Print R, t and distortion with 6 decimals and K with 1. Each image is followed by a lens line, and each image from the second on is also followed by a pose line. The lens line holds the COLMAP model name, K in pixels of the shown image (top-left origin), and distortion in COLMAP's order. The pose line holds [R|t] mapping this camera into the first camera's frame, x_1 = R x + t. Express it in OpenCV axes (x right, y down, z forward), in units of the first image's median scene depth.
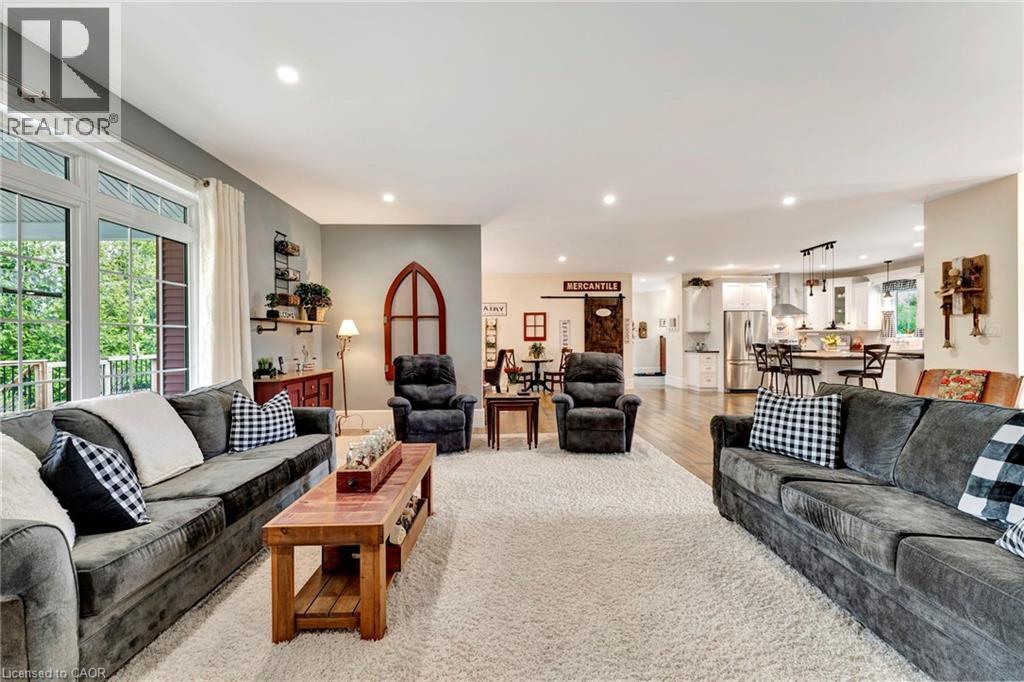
lens RADIAL K [[410.2, 0, 512.1], [0, 410.2, 342.2], [0, 0, 1]] dist [-0.001424, -0.000410]
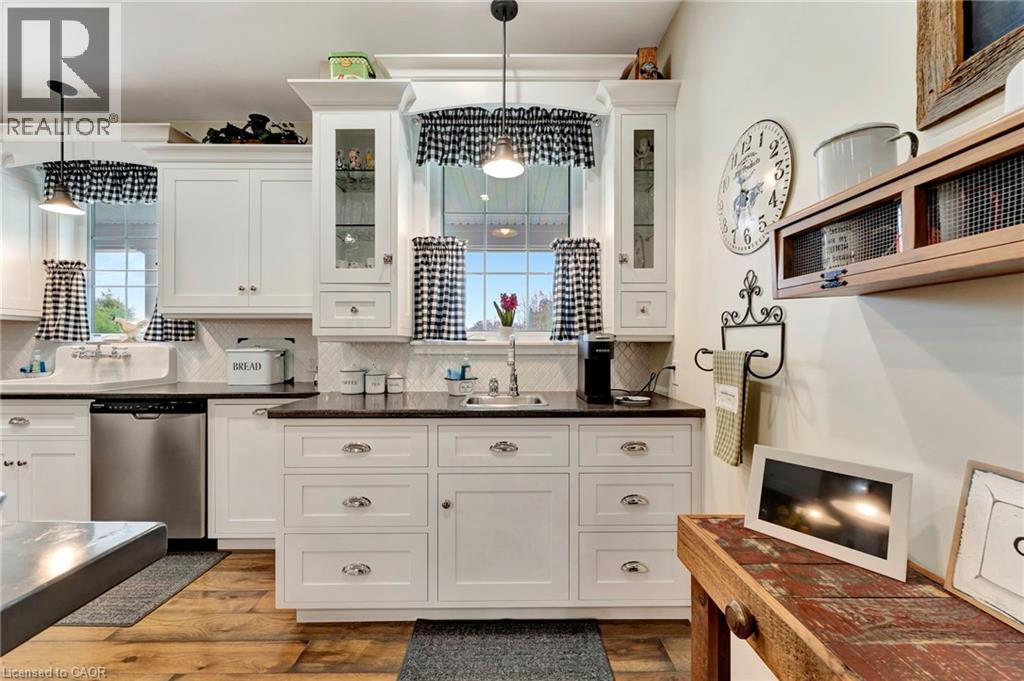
lens RADIAL K [[410.2, 0, 513.7], [0, 410.2, 345.3], [0, 0, 1]] dist [-0.001424, -0.000410]
pose [[0.010761, 0.002093, 0.999940, 0.925468], [0.006201, 0.999978, -0.002160, -0.009410], [-0.999923, 0.006224, 0.010748, 0.992706]]
